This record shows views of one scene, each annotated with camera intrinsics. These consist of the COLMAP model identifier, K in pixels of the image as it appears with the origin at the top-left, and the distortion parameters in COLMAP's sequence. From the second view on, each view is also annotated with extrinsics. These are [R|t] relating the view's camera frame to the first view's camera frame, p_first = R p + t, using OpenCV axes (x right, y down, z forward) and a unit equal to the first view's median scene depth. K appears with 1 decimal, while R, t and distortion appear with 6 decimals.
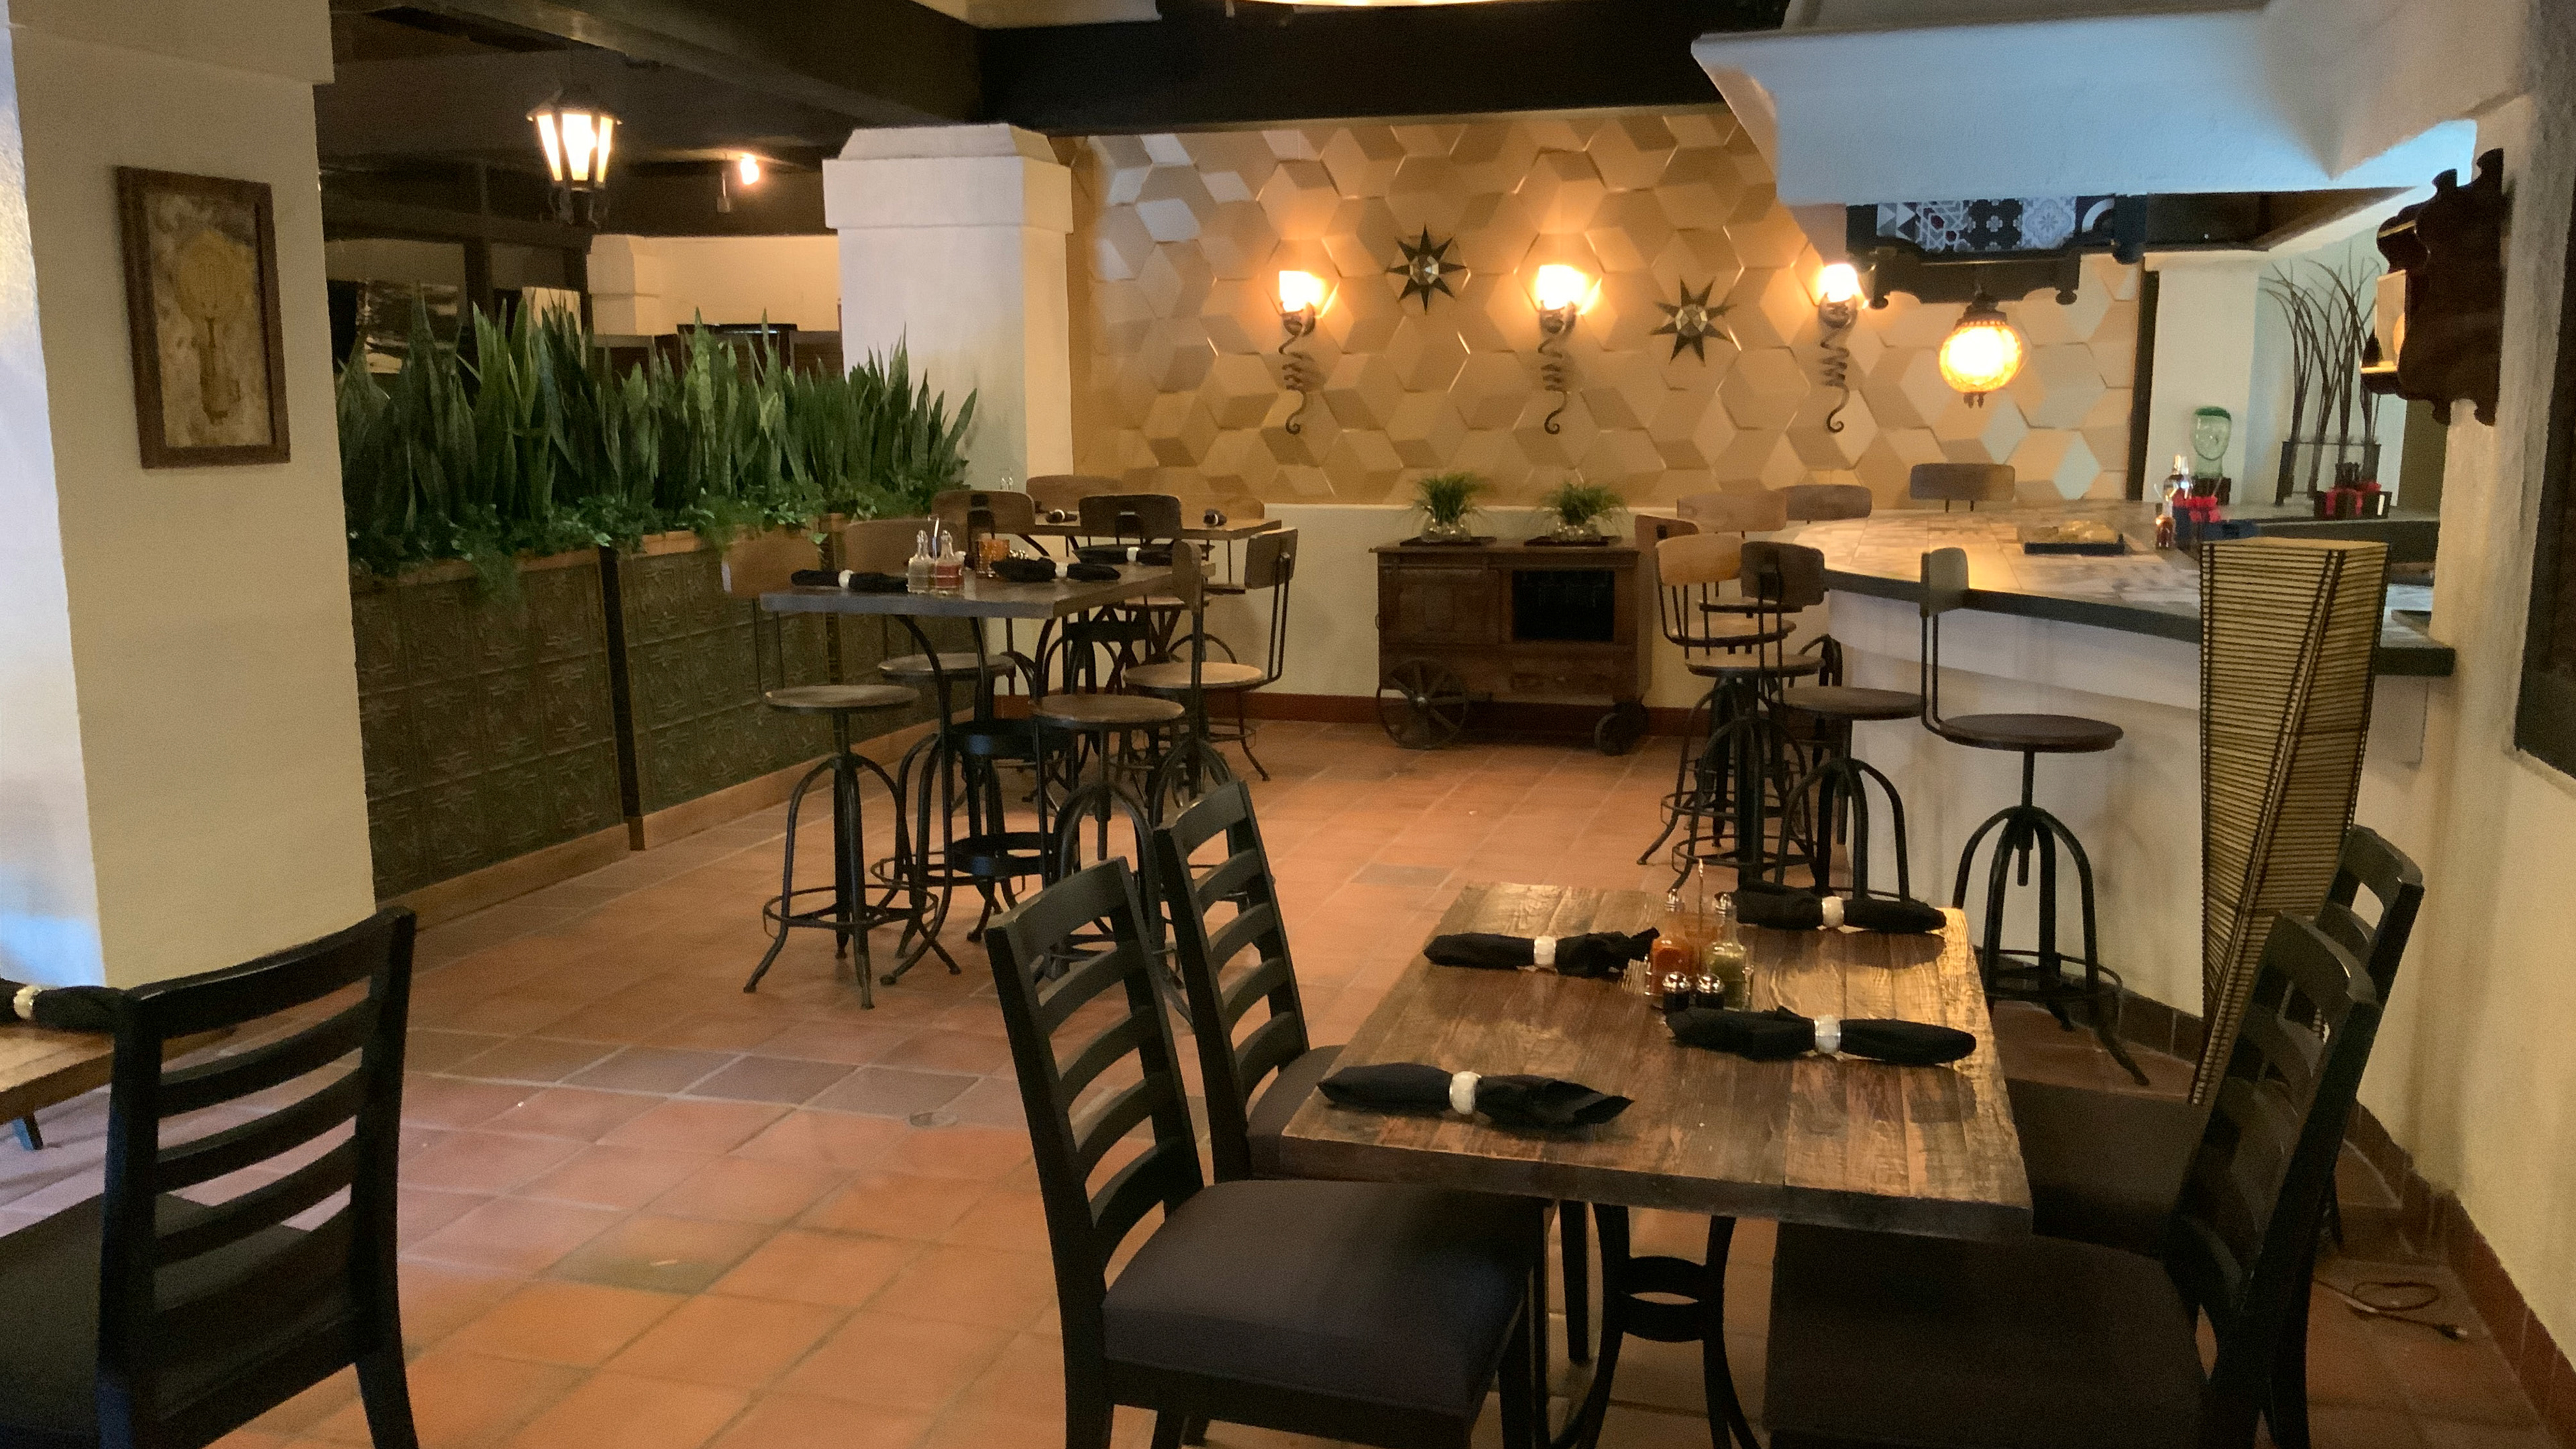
lens RADIAL K [[2149.3, 0, 1288.0], [0, 2149.3, 724.5], [0, 0, 1]] dist [0.114336, -0.213037]
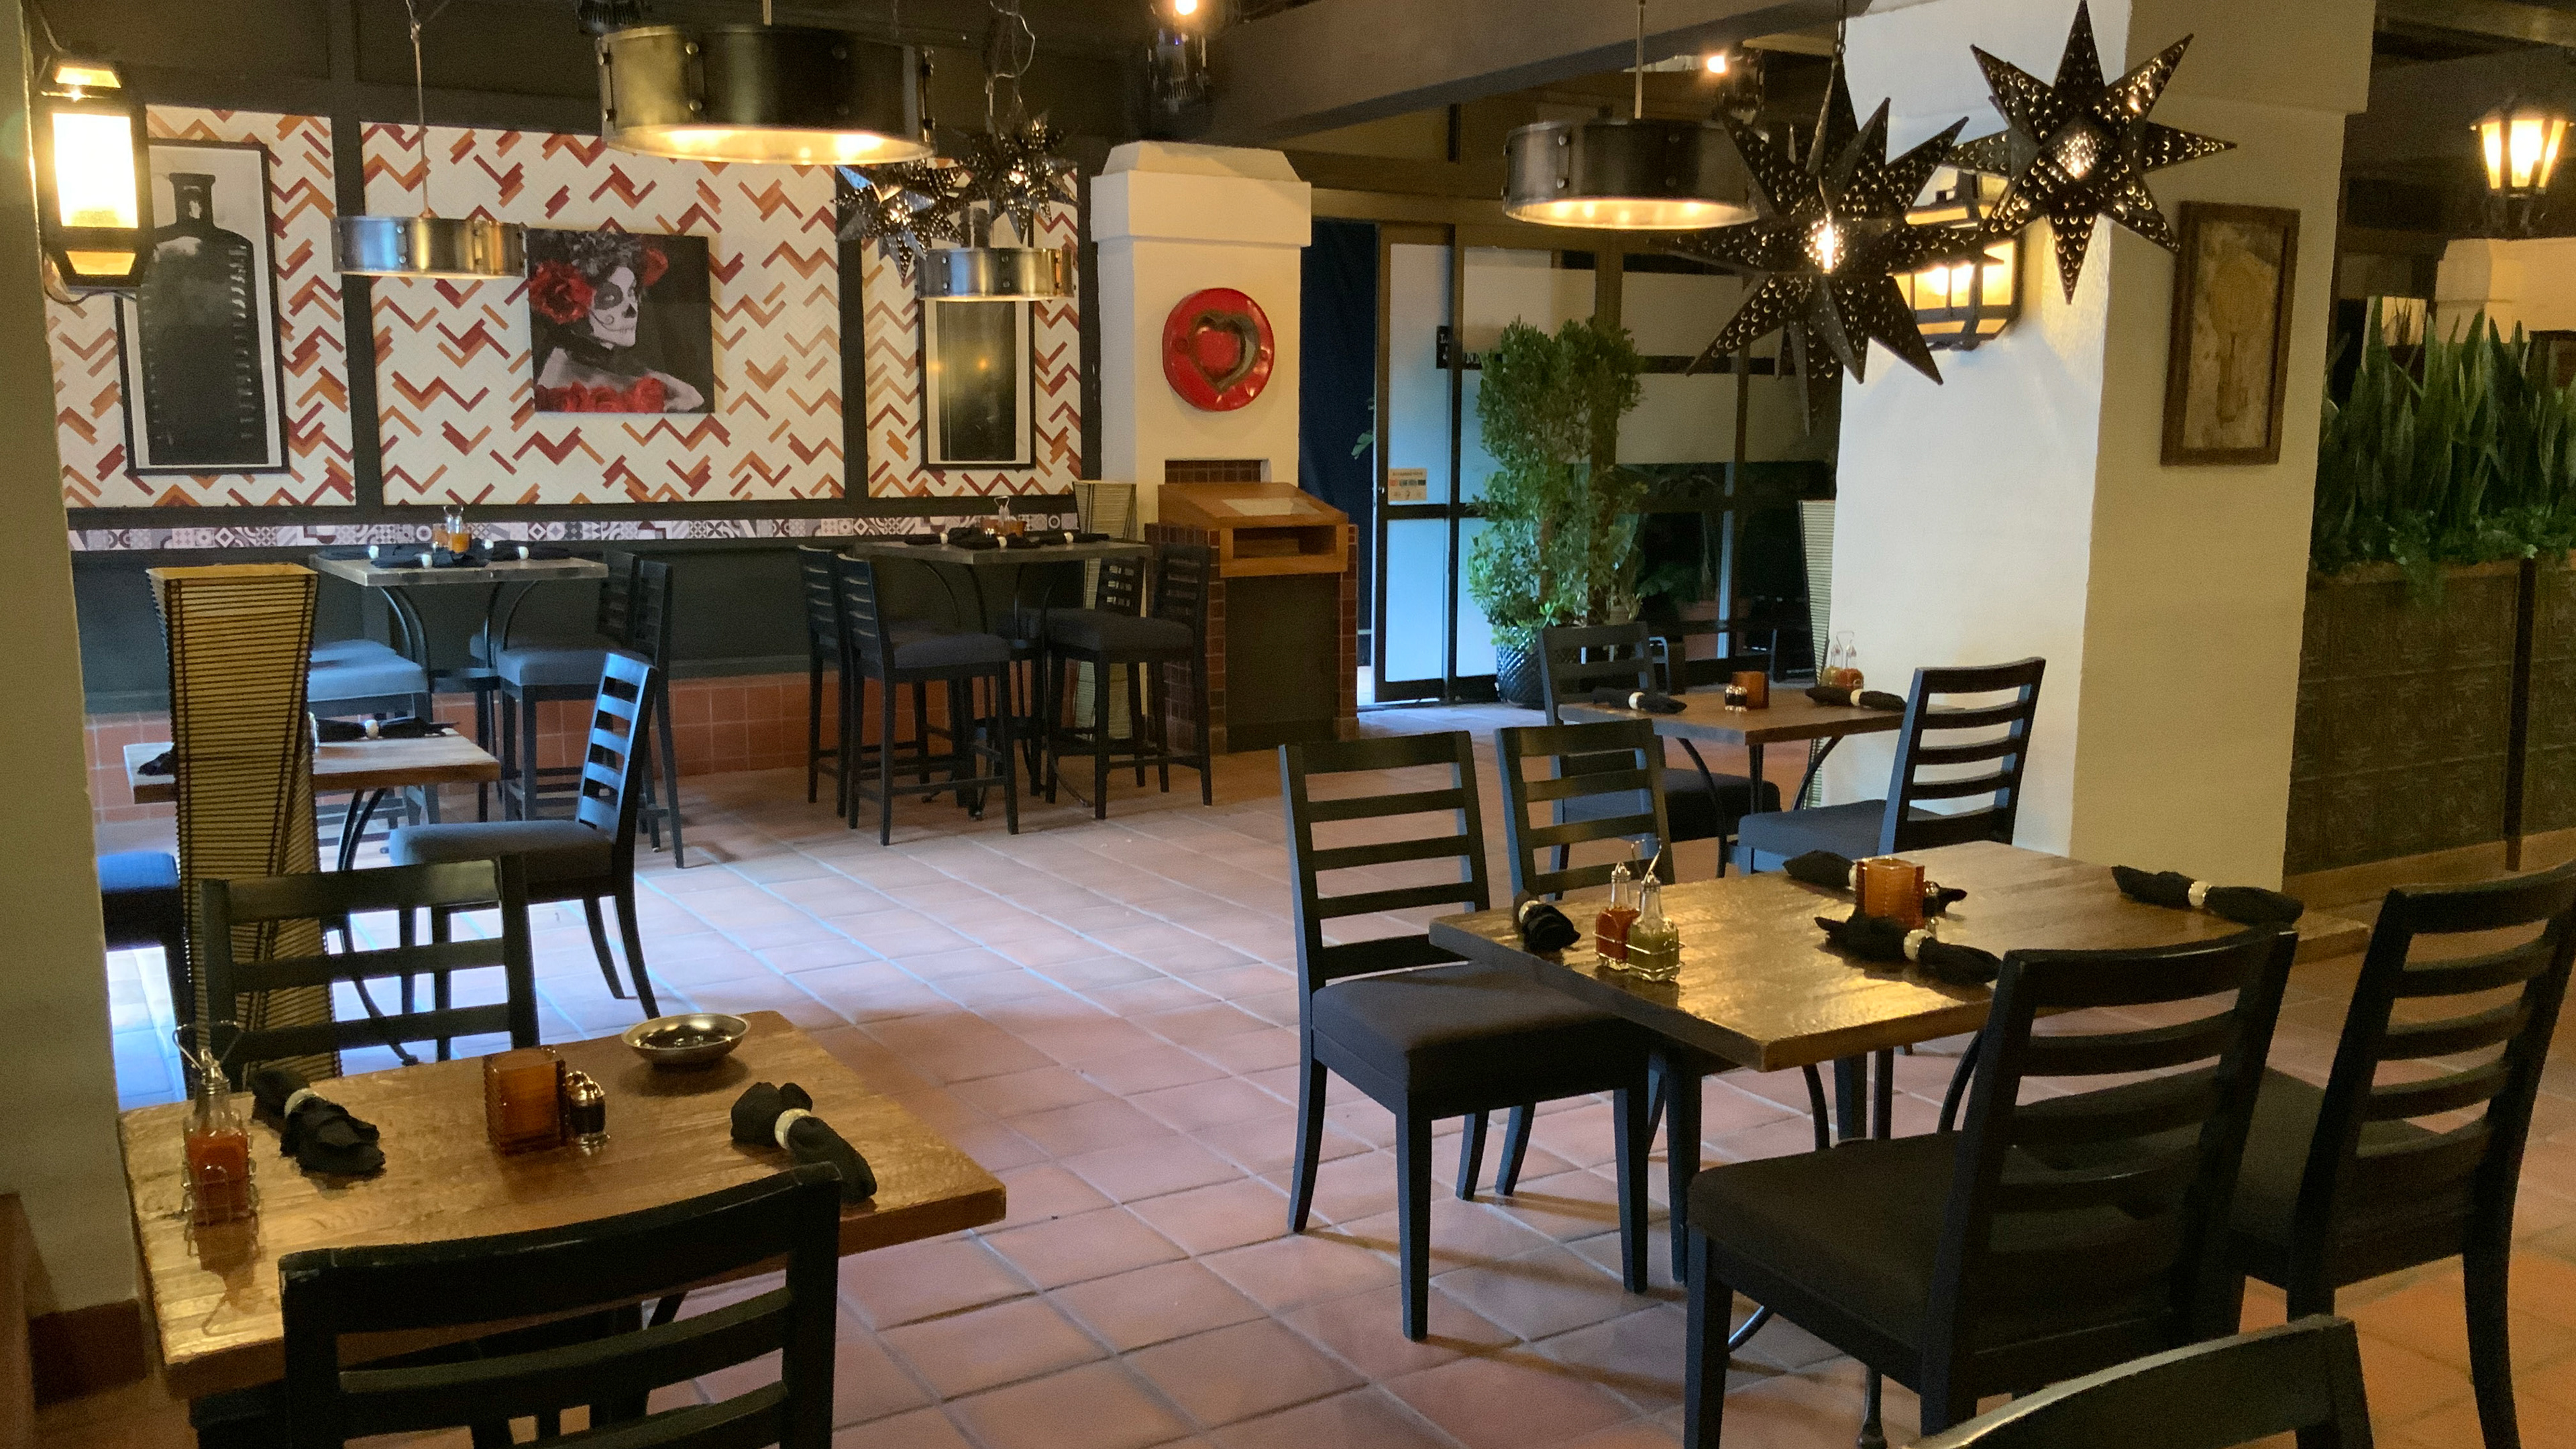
lens RADIAL K [[2149.3, 0, 1288.0], [0, 2149.3, 724.5], [0, 0, 1]] dist [0.114336, -0.213037]
pose [[0.736720, 0.107286, -0.667633, -0.066580], [-0.110769, 0.993144, 0.037364, 0.019511], [0.667064, 0.046426, 0.743553, -0.113870]]
